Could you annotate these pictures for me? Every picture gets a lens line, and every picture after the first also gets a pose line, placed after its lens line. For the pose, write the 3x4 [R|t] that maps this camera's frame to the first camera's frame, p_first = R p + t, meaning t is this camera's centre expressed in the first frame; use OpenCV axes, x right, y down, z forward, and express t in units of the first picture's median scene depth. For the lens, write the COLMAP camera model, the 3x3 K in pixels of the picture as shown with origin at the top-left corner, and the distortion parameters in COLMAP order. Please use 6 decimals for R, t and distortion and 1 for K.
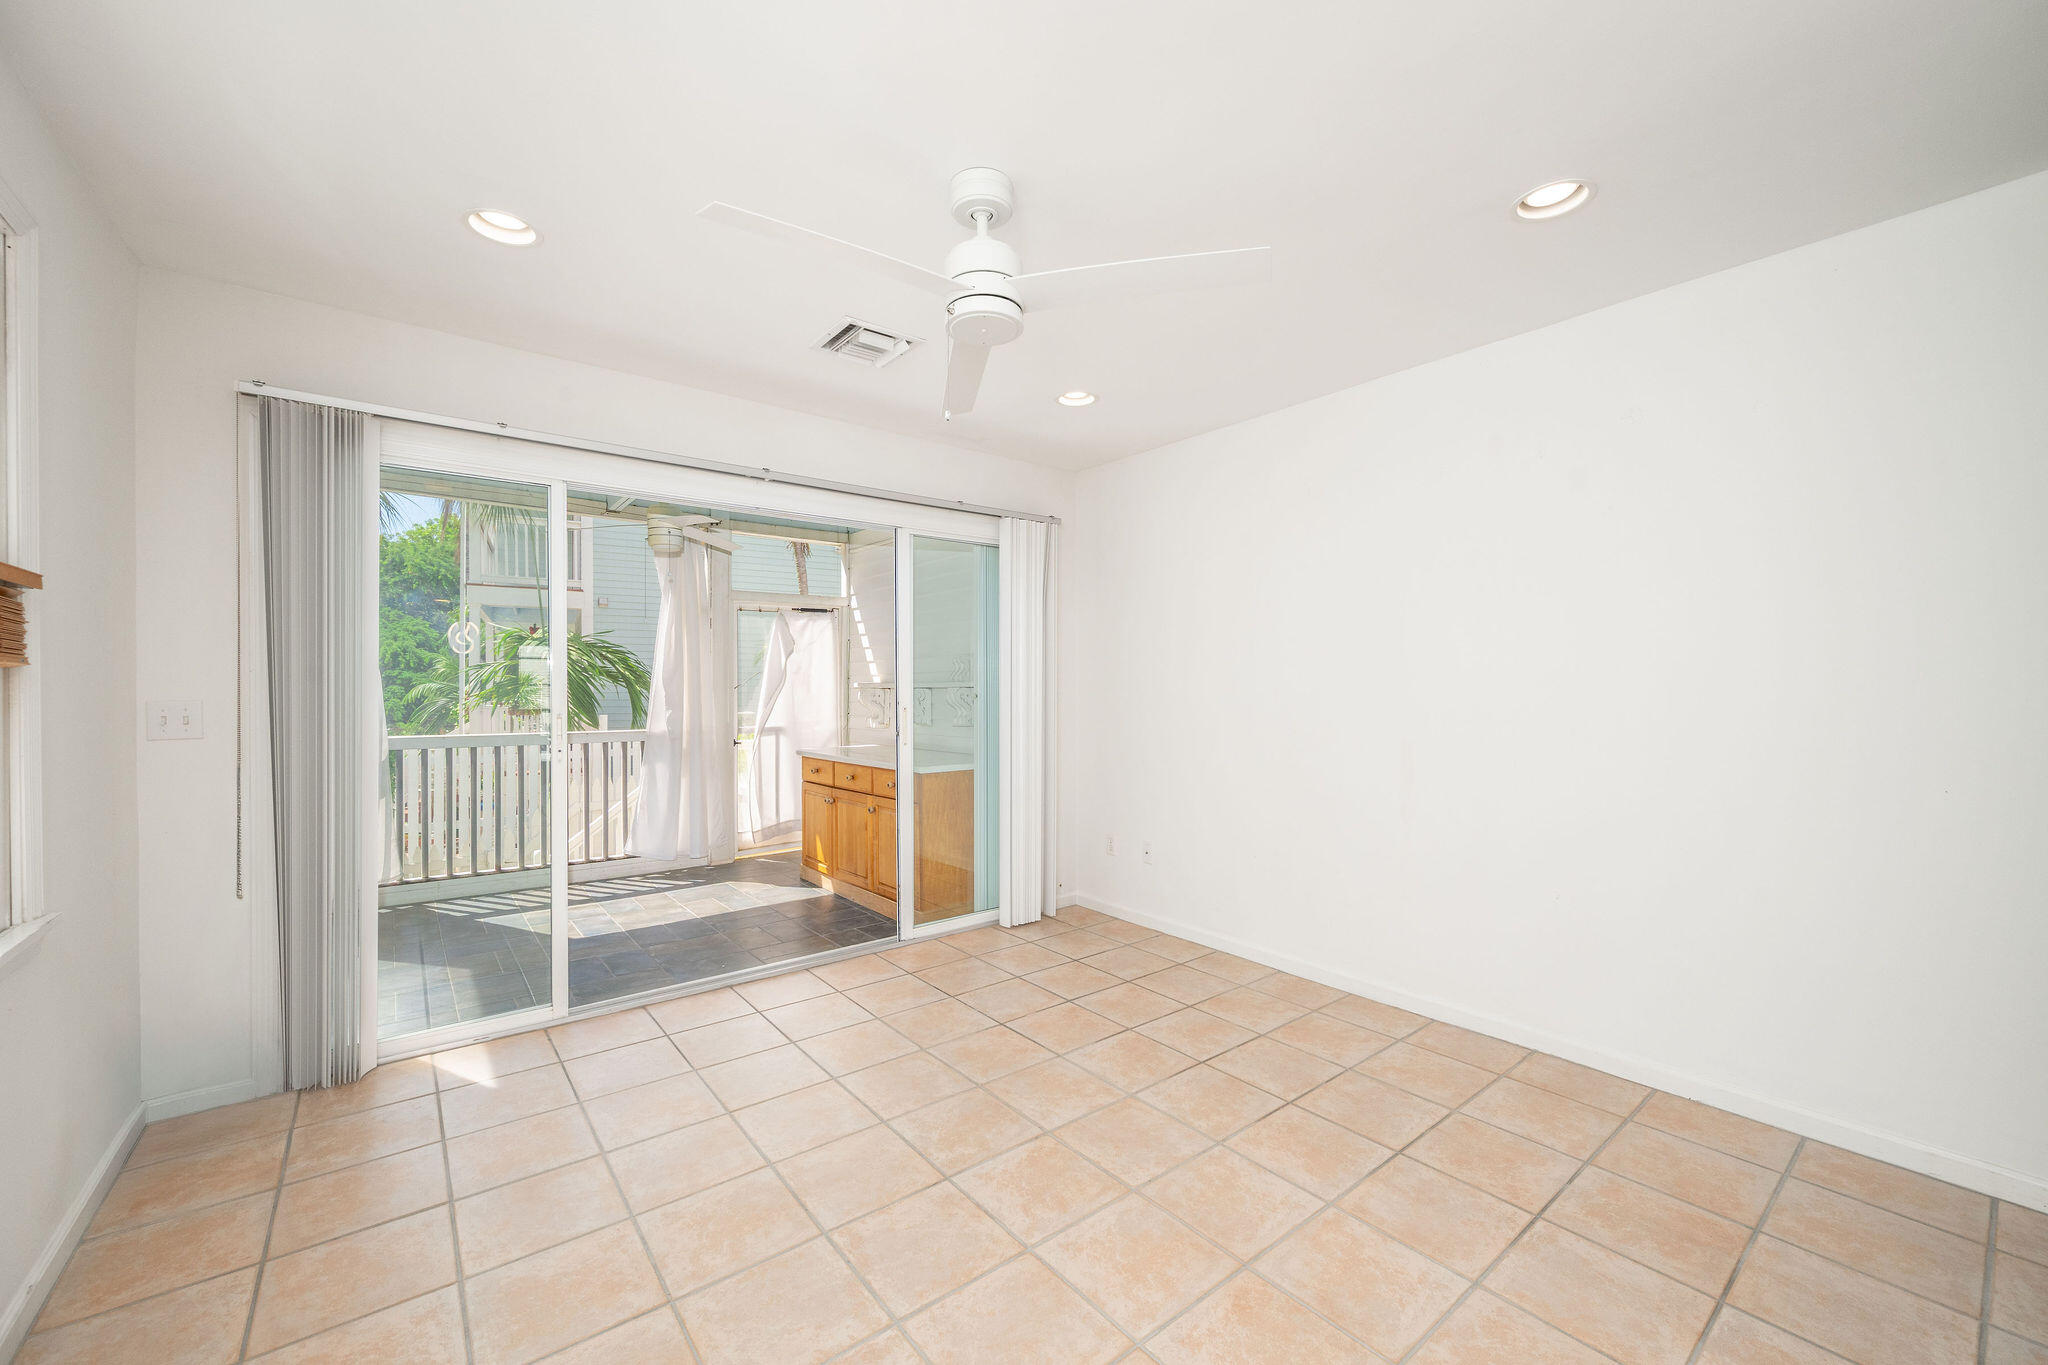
lens RADIAL K [[805.8, 0, 1028.4], [0, 805.8, 687.6], [0, 0, 1]] dist [-0.005438, 0.002229]
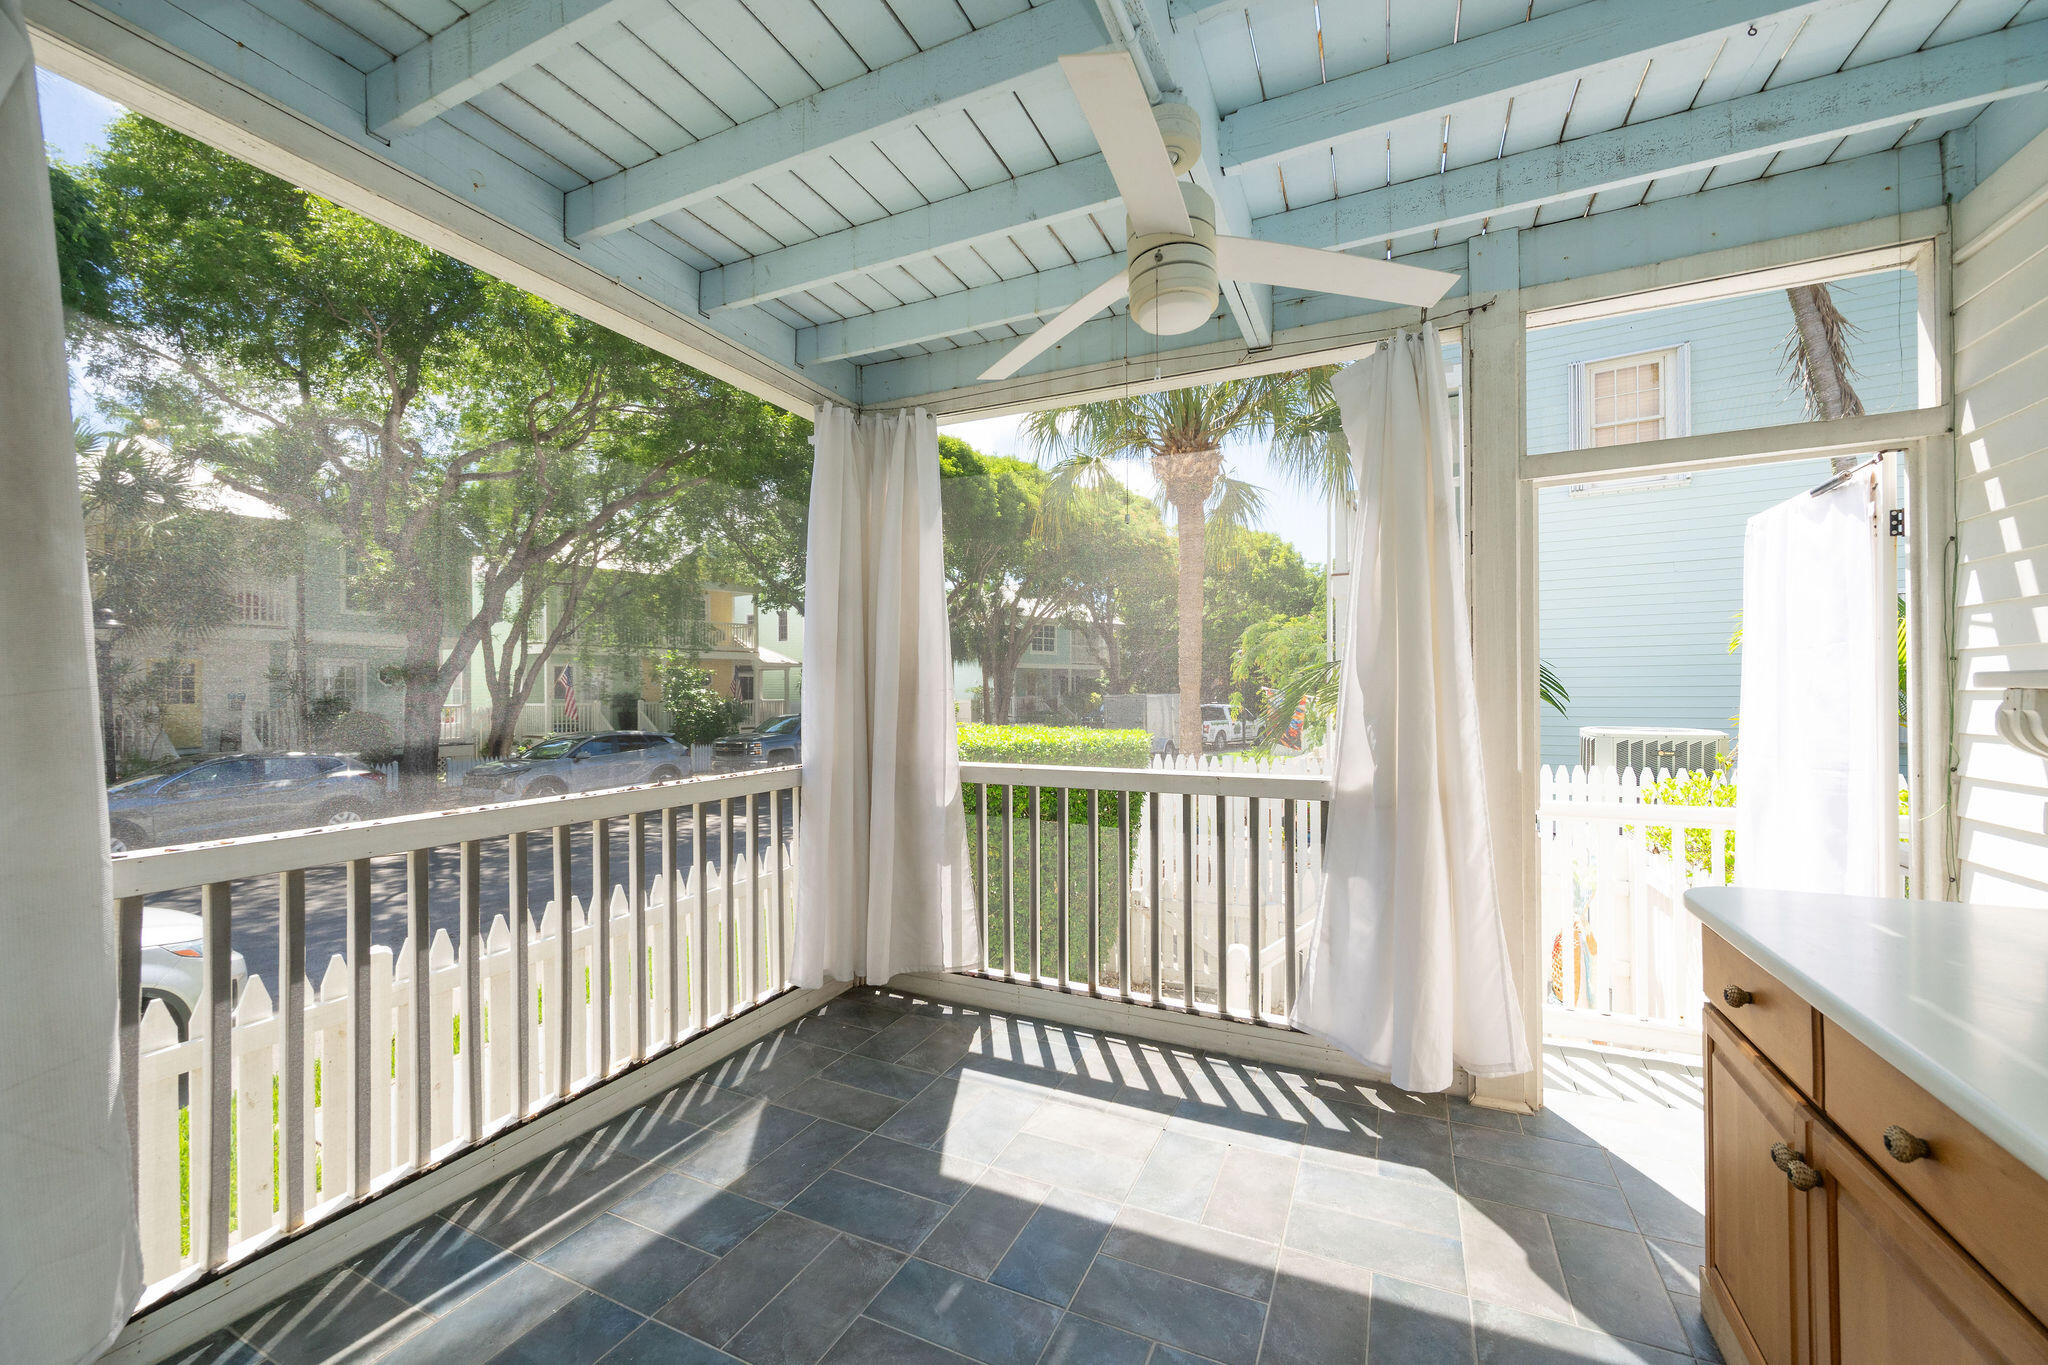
lens RADIAL K [[801.5, 0, 1024.2], [0, 801.5, 687.8], [0, 0, 1]] dist [-0.001869, 0.000231]
pose [[0.446020, -0.009553, -0.894972, -0.113795], [0.005108, 0.999954, -0.008128, 0.000655], [0.895009, -0.000946, 0.446048, 0.580418]]
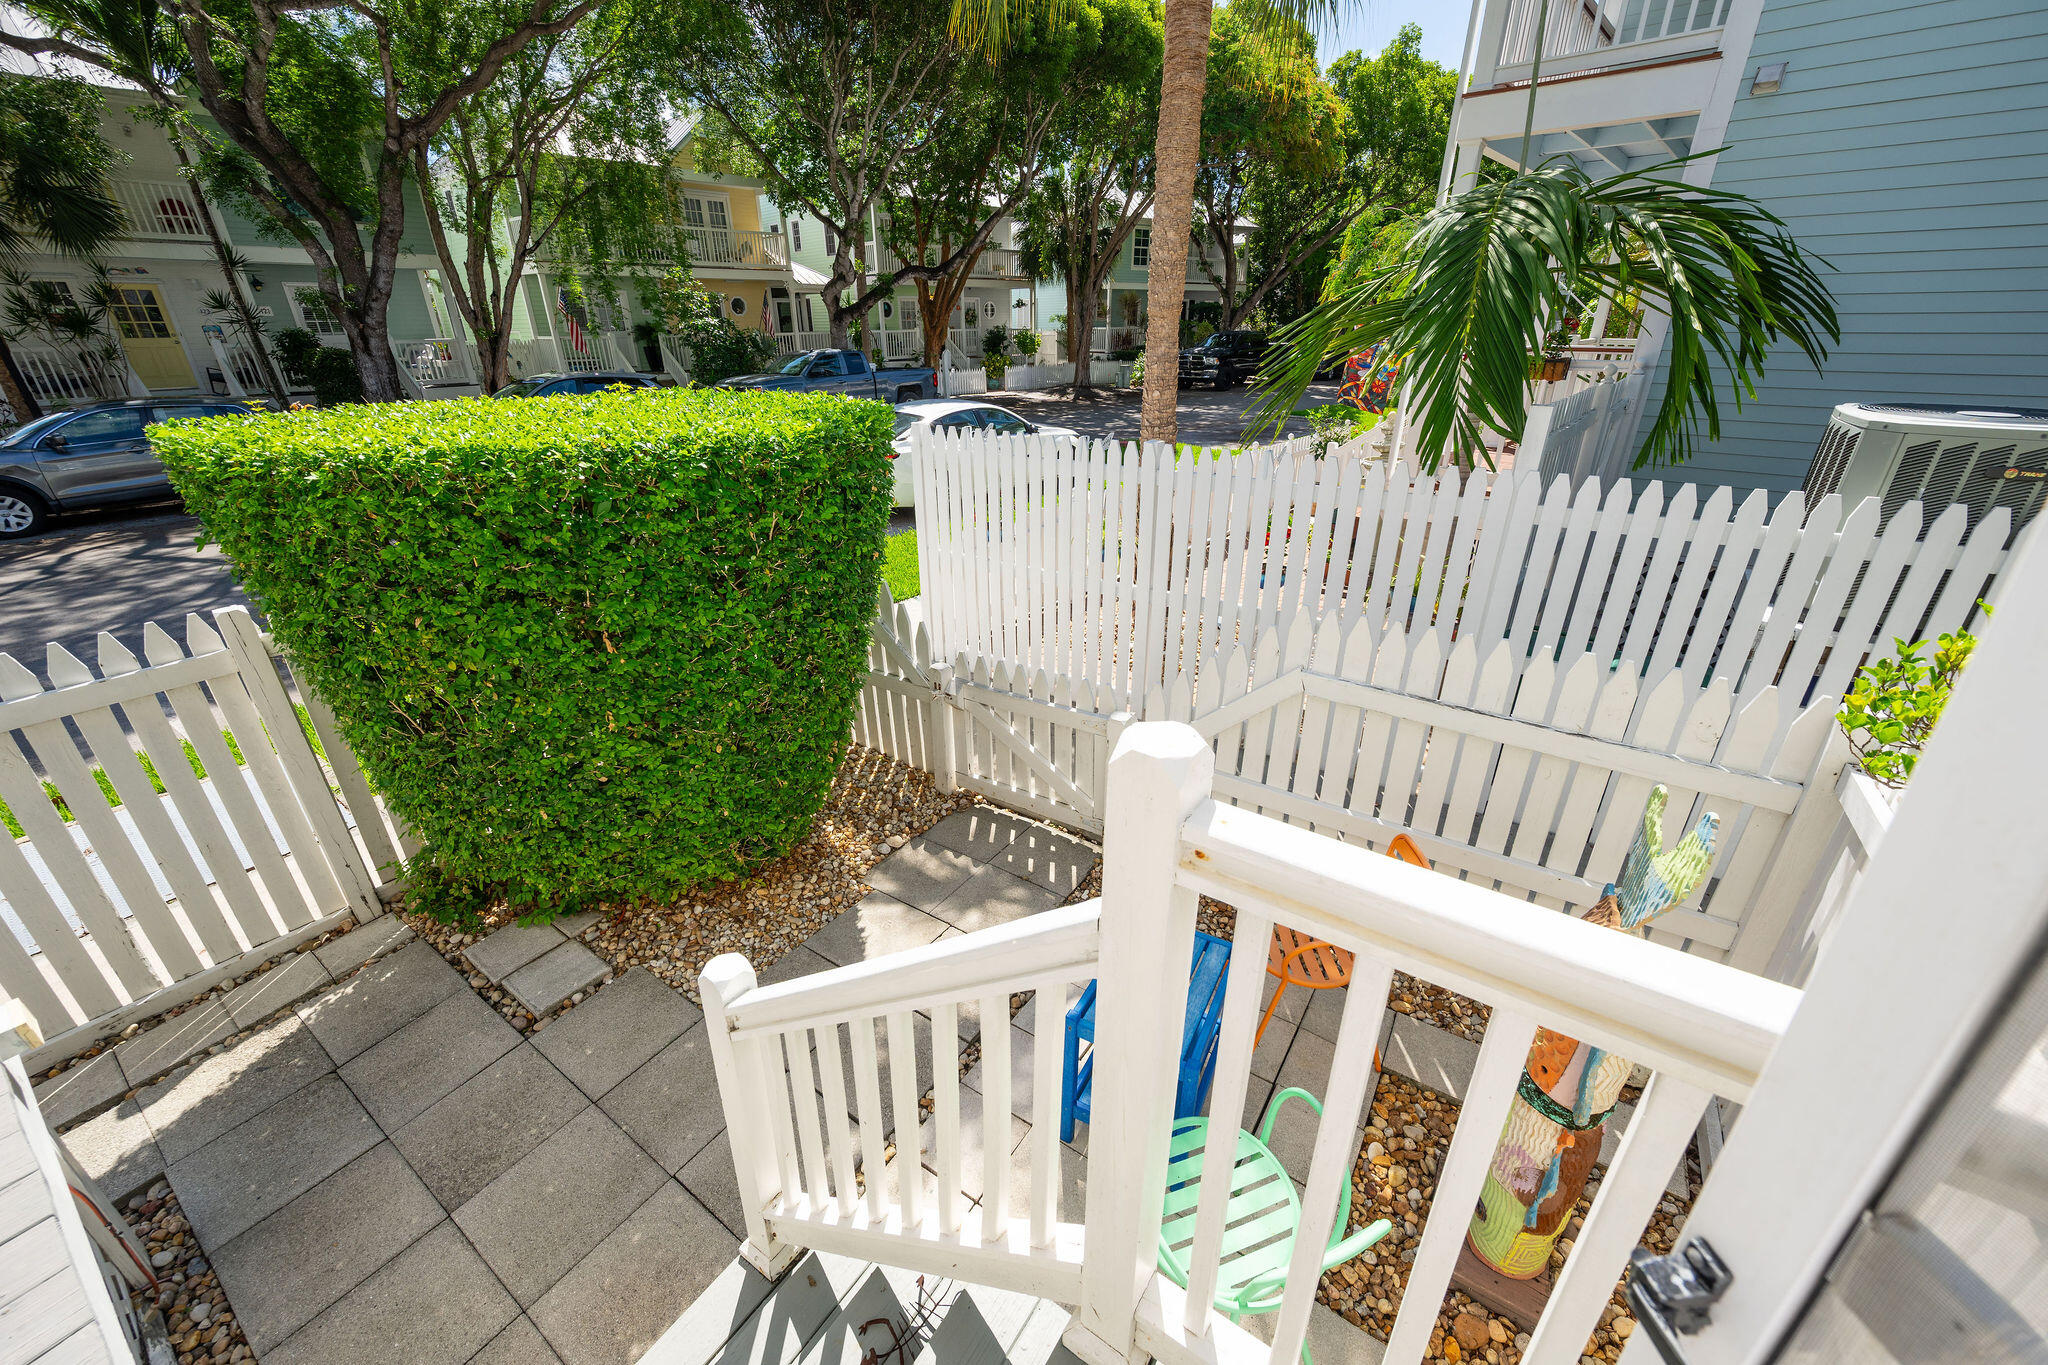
lens RADIAL K [[805.8, 0, 1028.4], [0, 805.8, 687.6], [0, 0, 1]] dist [-0.005438, 0.002229]
pose [[0.300425, 0.390268, -0.870308, -0.410044], [0.006619, 0.911584, 0.411061, -0.002341], [0.953783, -0.129253, 0.271279, 1.126521]]
